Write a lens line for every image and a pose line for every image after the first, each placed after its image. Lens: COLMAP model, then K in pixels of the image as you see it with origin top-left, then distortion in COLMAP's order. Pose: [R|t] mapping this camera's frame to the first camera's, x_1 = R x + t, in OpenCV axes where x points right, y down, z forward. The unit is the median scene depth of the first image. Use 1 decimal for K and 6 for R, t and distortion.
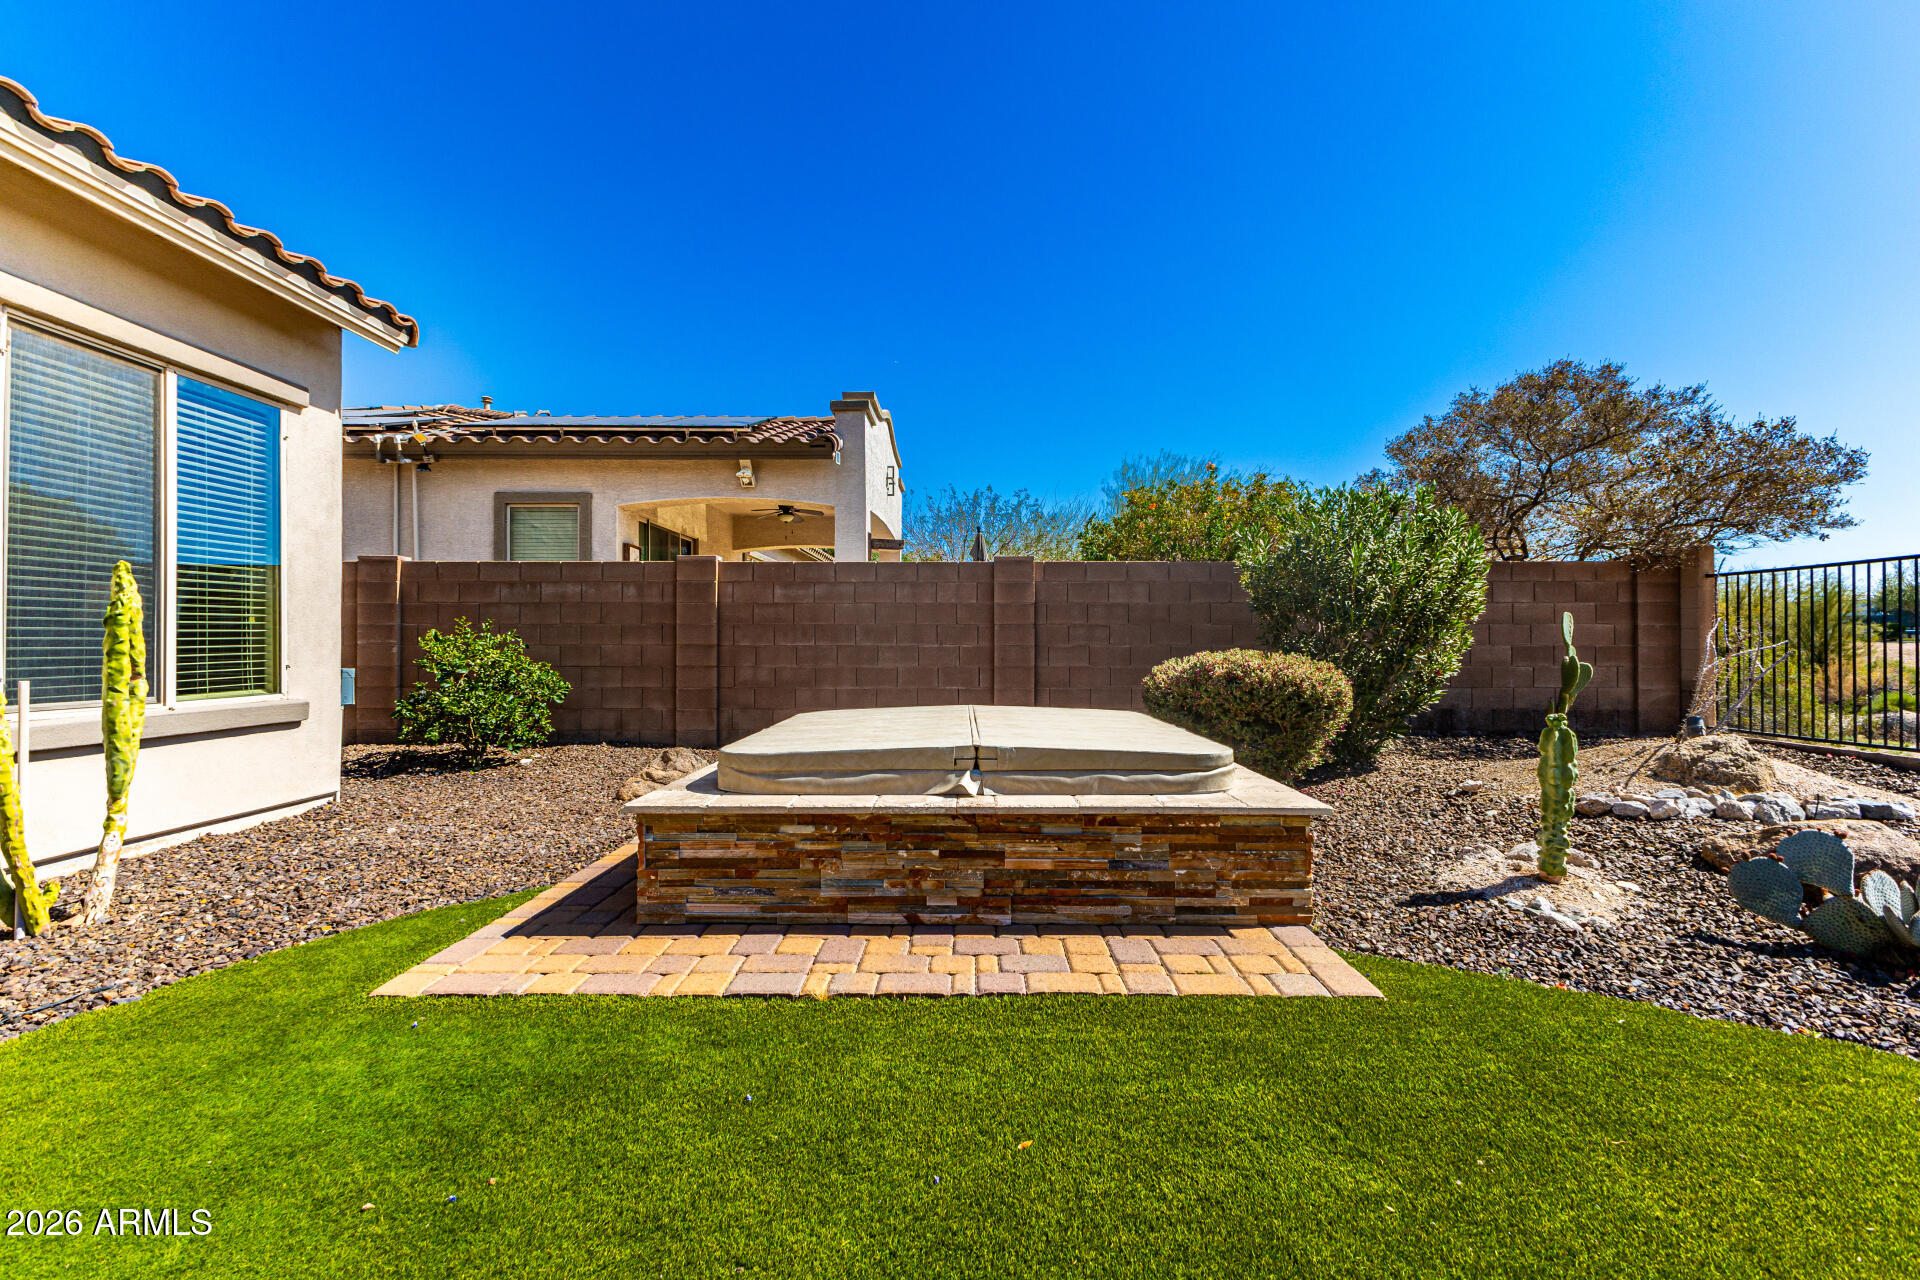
lens RADIAL K [[824.9, 0, 960.0], [0, 824.9, 640.0], [0, 0, 1]] dist [0.010873, -0.000059]
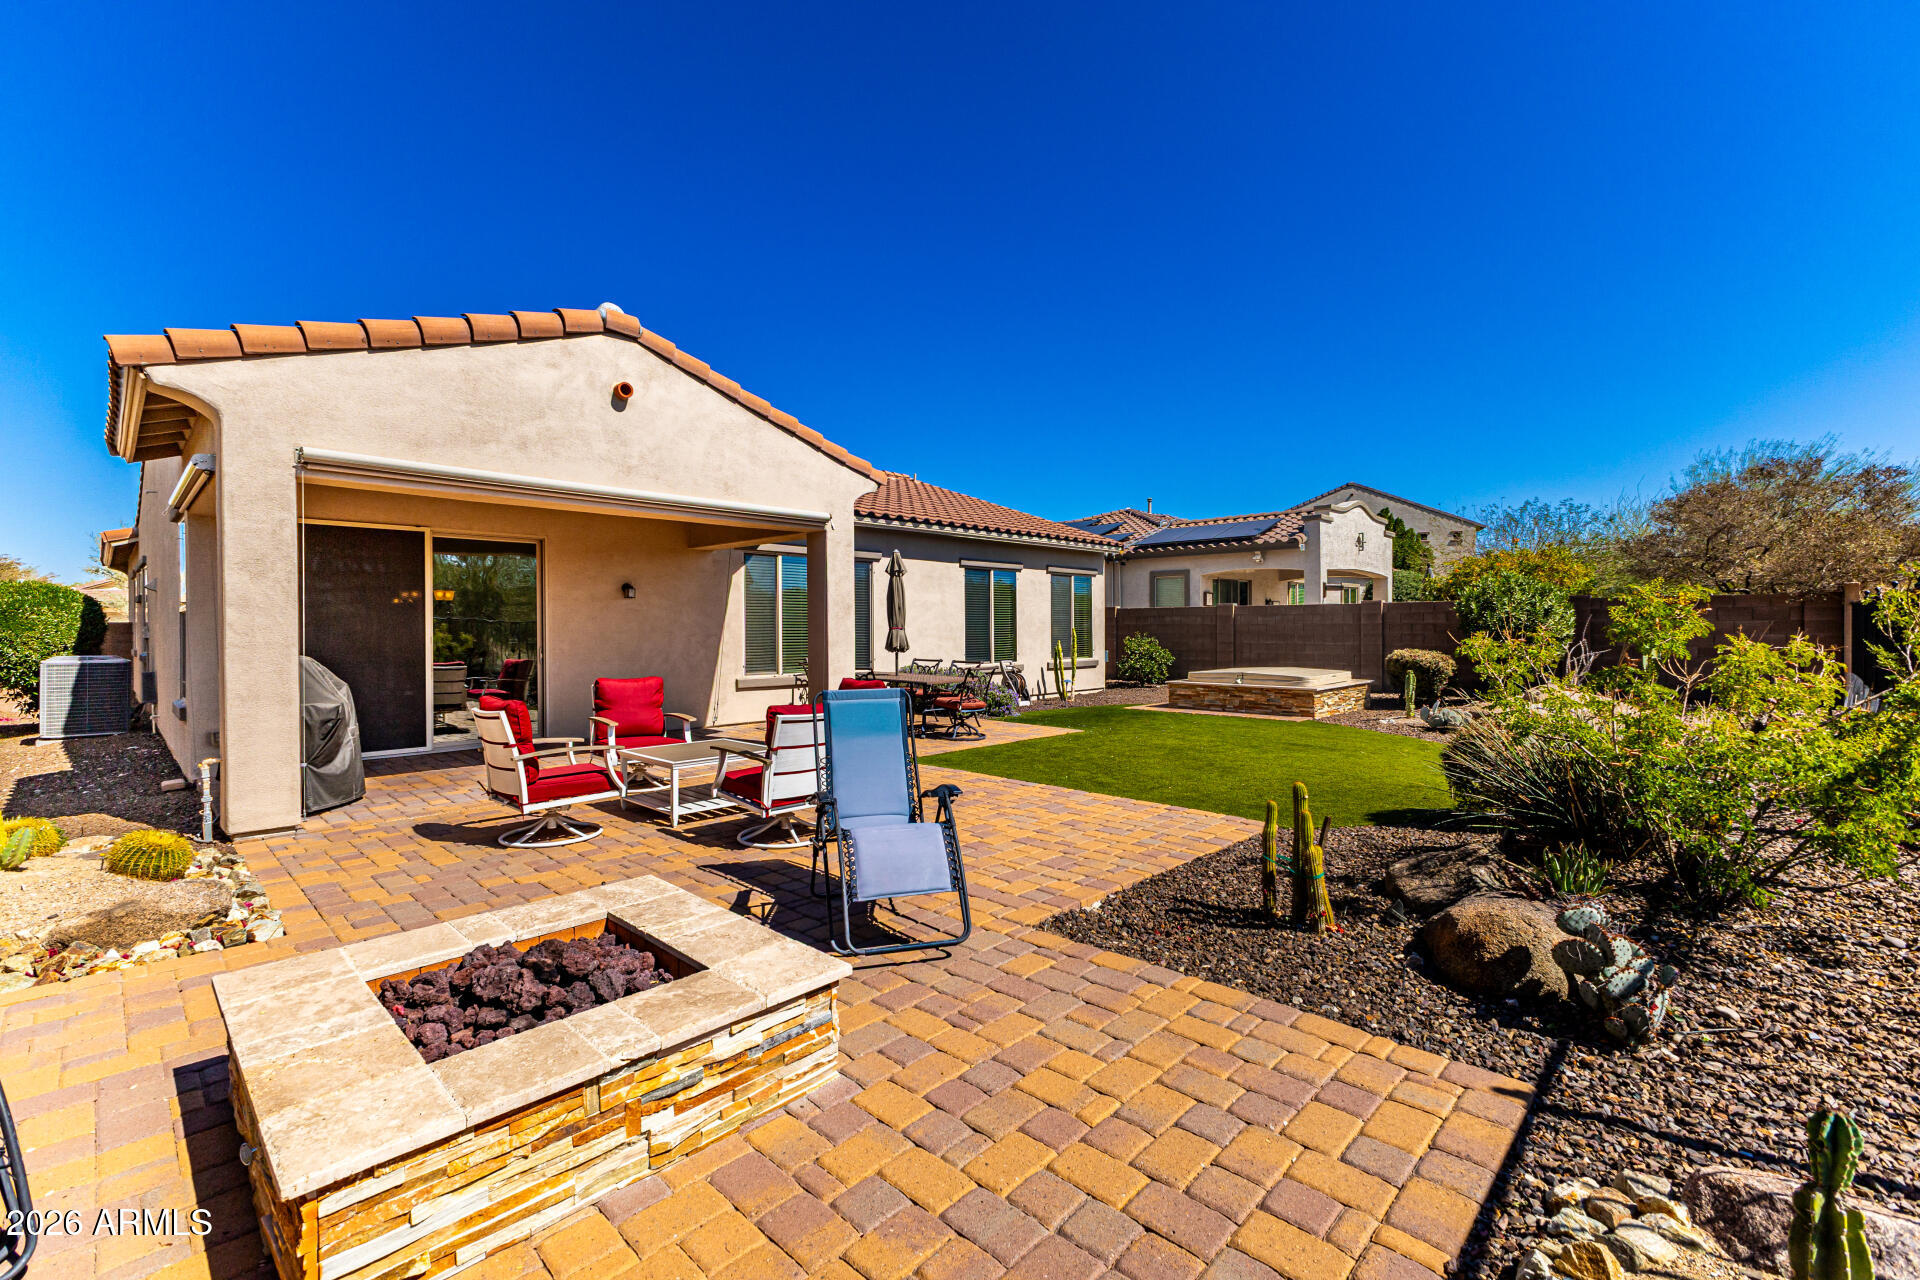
lens RADIAL K [[824.9, 0, 960.0], [0, 824.9, 640.0], [0, 0, 1]] dist [0.010873, -0.000059]
pose [[0.728472, 0.007427, -0.685035, 0.726801], [0.008968, 0.999752, 0.020376, -0.054123], [0.685017, -0.020986, 0.728225, -1.198534]]
